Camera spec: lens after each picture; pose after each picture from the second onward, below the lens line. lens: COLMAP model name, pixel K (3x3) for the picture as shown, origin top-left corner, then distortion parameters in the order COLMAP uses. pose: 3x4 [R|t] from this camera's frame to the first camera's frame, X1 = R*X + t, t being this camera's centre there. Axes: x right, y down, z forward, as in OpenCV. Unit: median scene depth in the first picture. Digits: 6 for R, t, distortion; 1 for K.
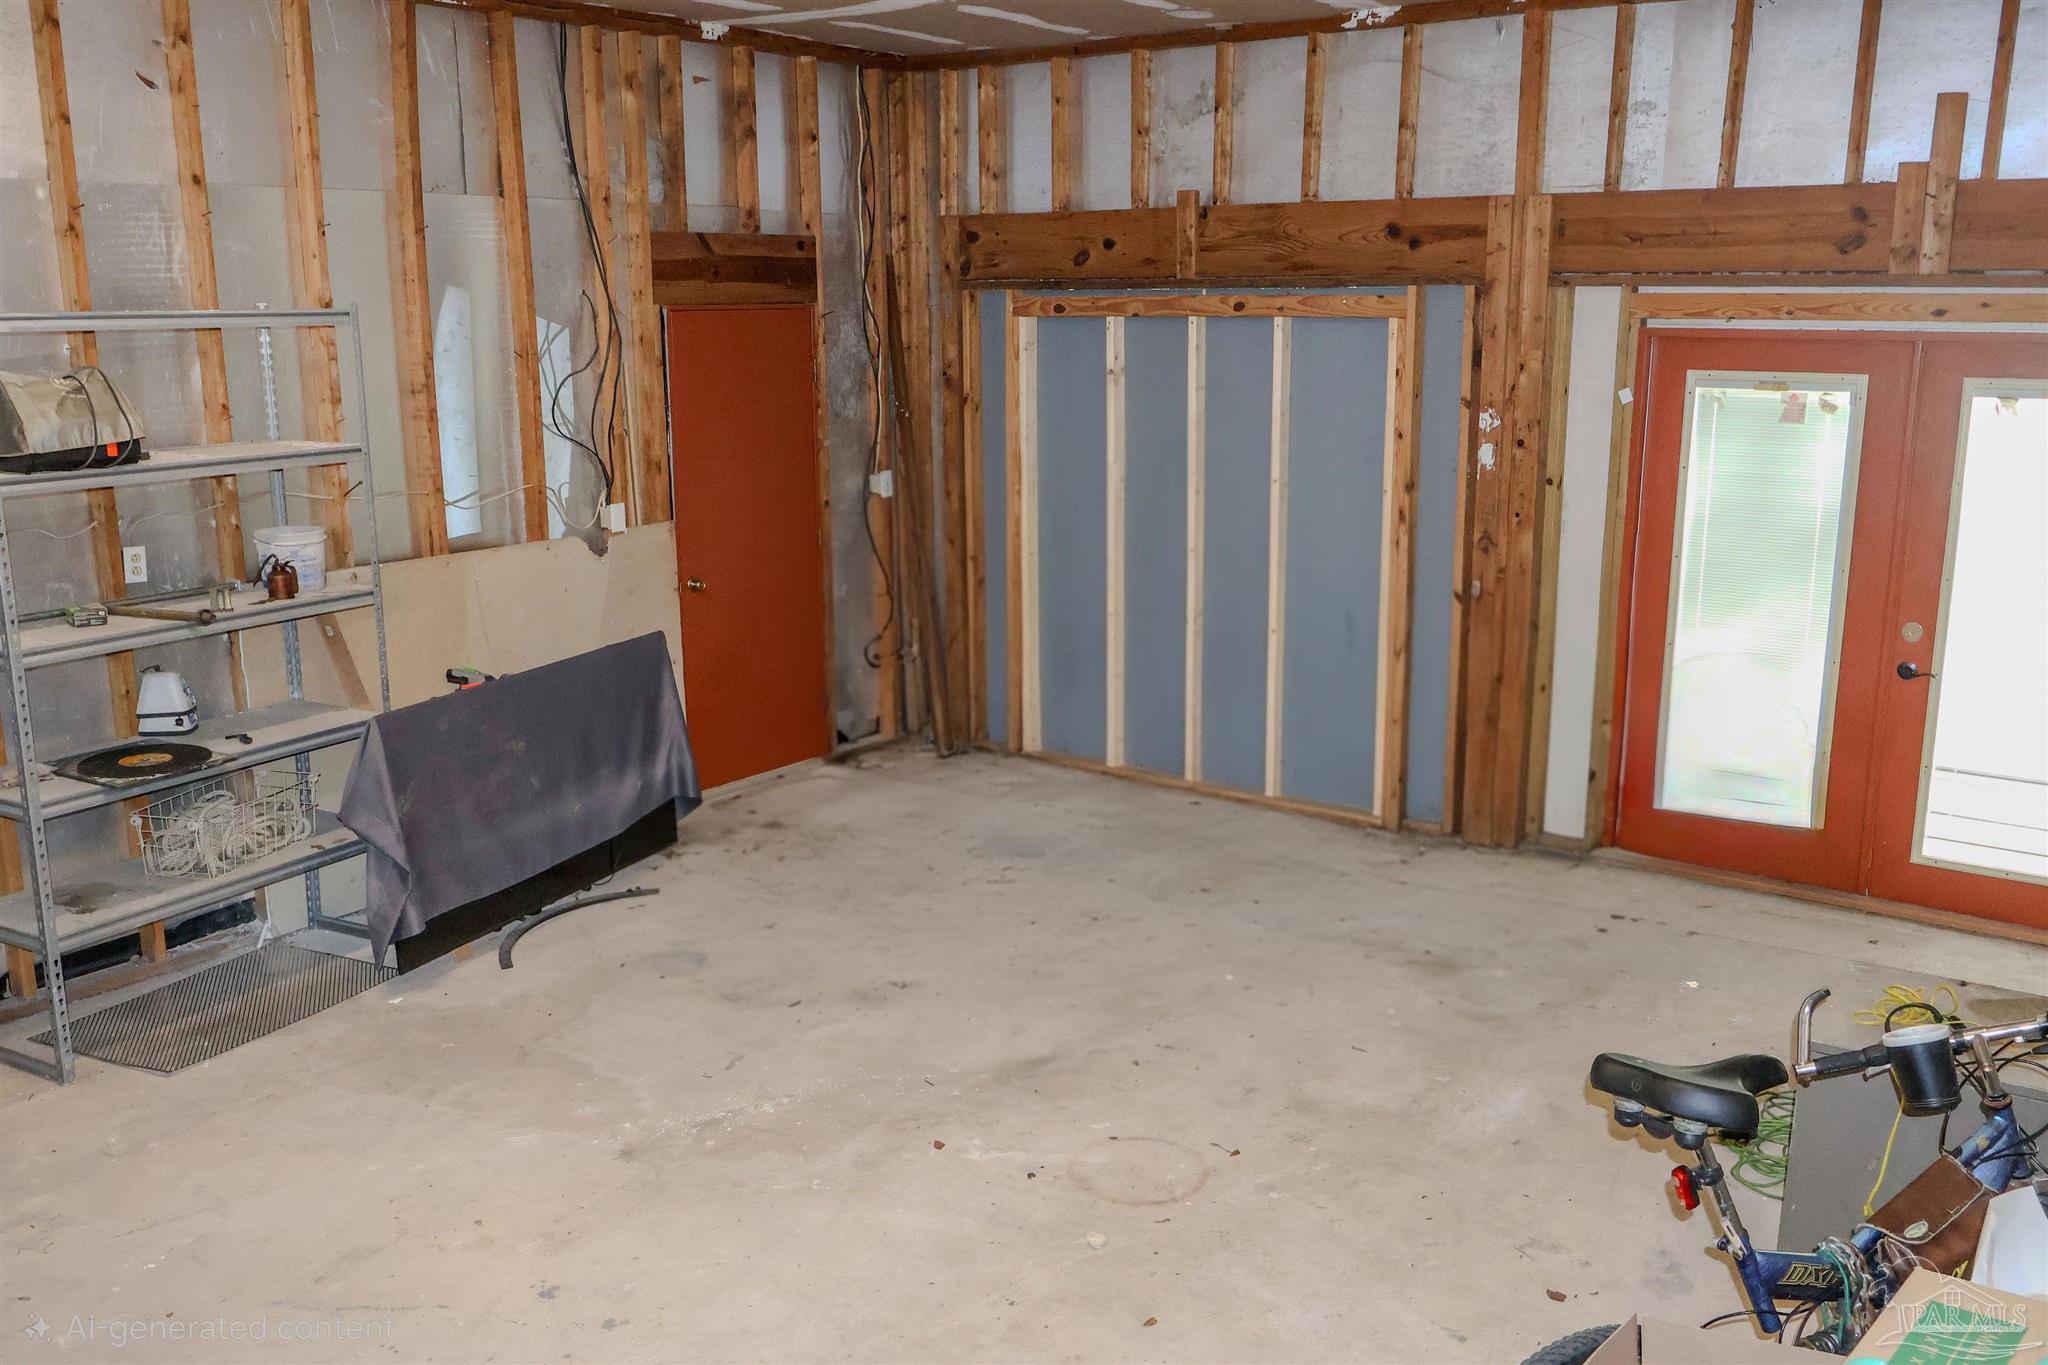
lens RADIAL K [[1744.1, 0, 1024.0], [0, 1744.1, 682.5], [0, 0, 1]] dist [-0.007335, 0.003363]
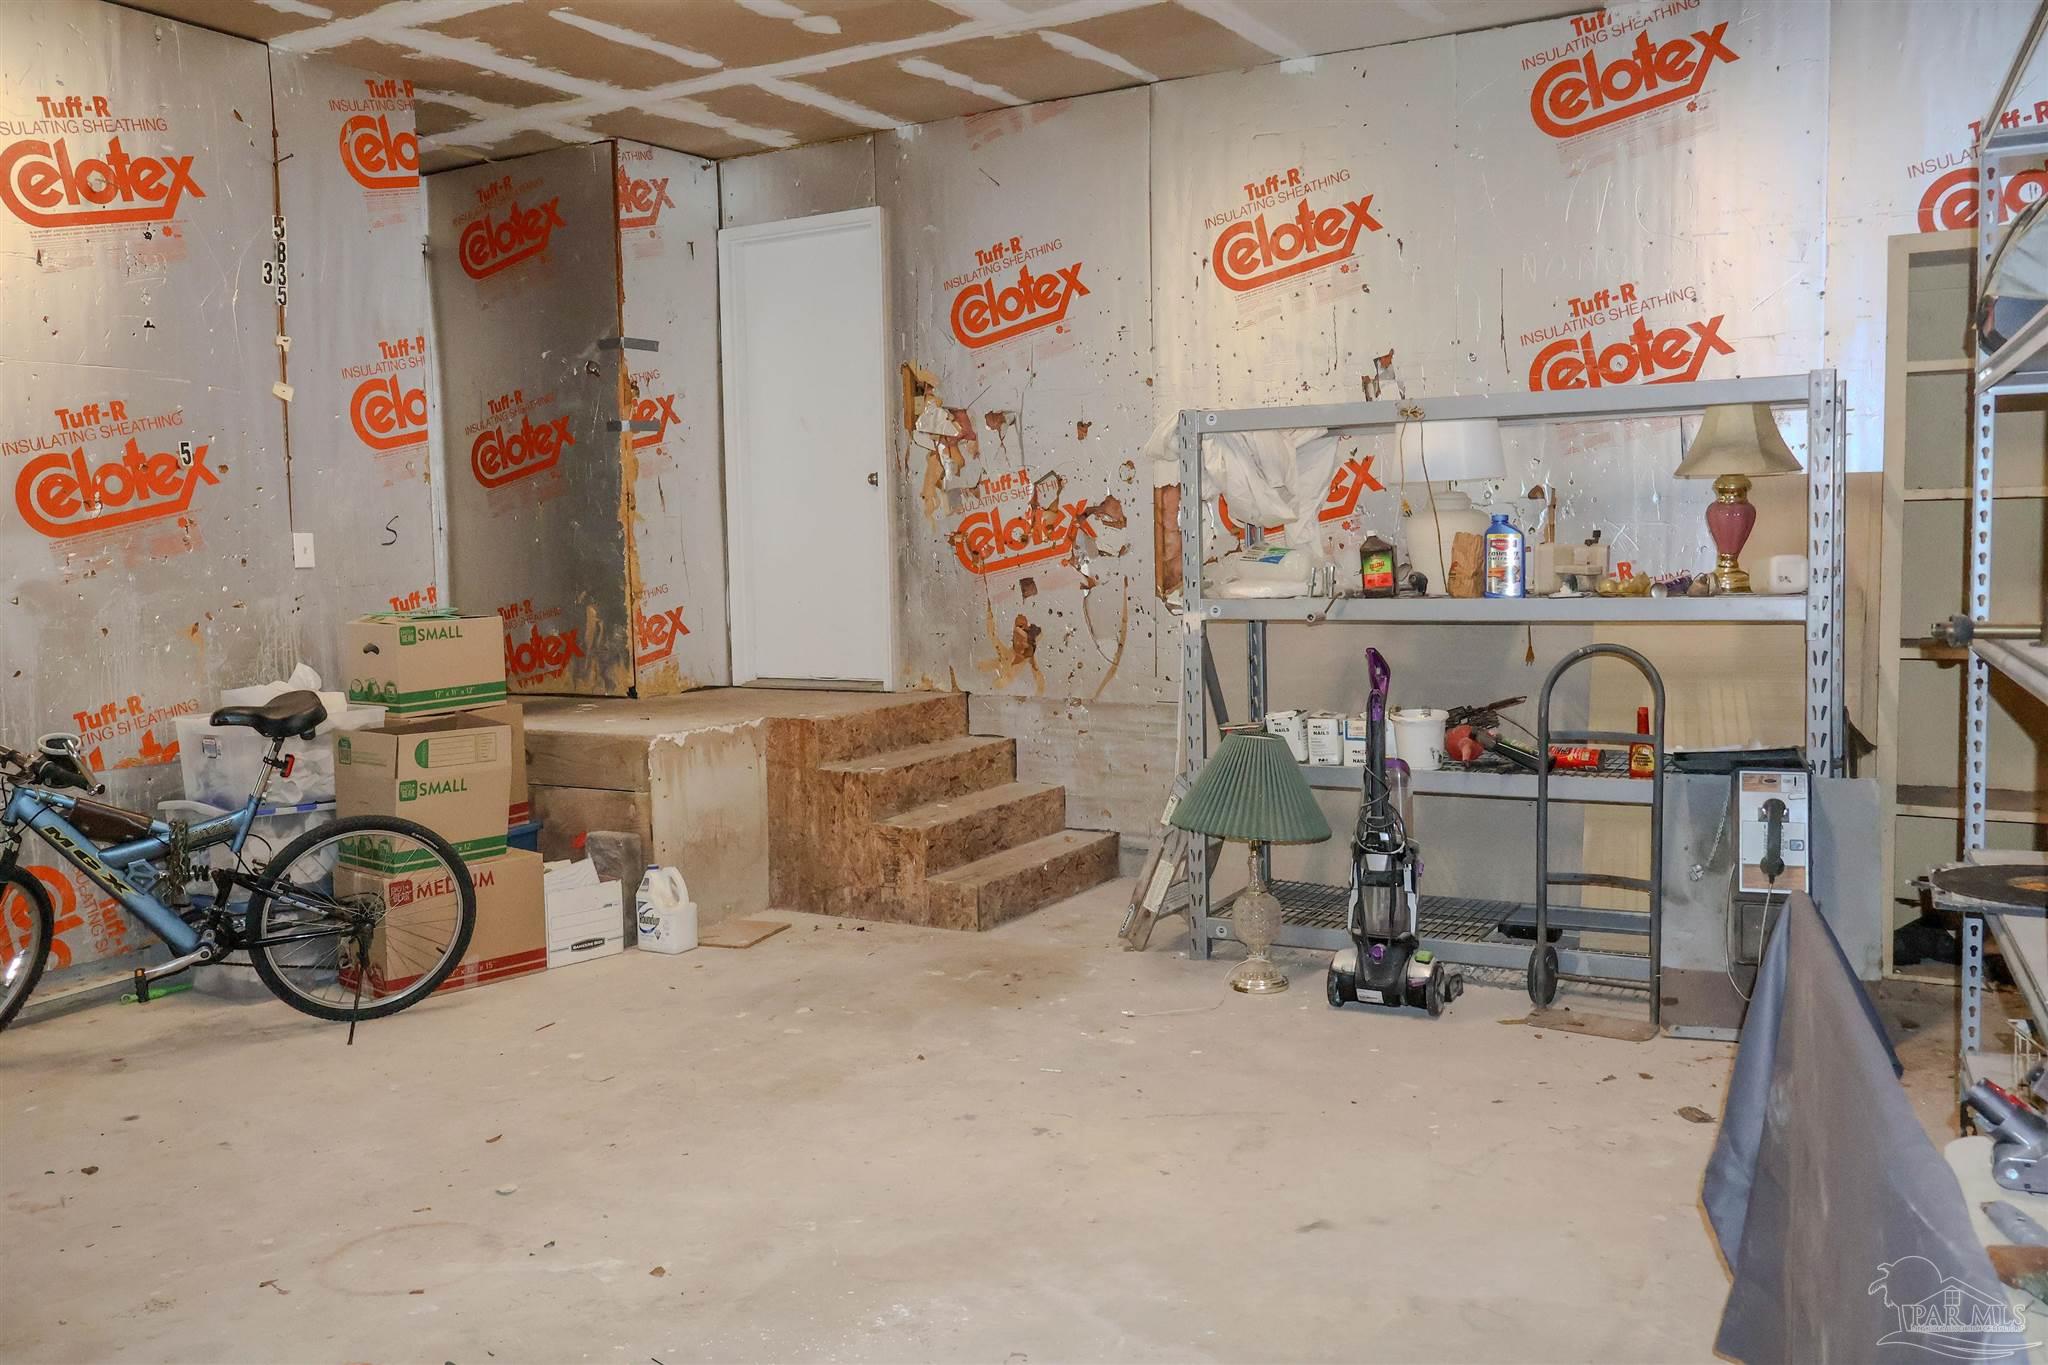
lens RADIAL K [[1744.1, 0, 1024.0], [0, 1744.1, 682.5], [0, 0, 1]] dist [-0.007335, 0.003363]
pose [[-0.995821, 0.027967, -0.086943, -0.151366], [0.001712, 0.957510, 0.288396, -0.202709], [0.091314, 0.287042, -0.953556, 1.692455]]
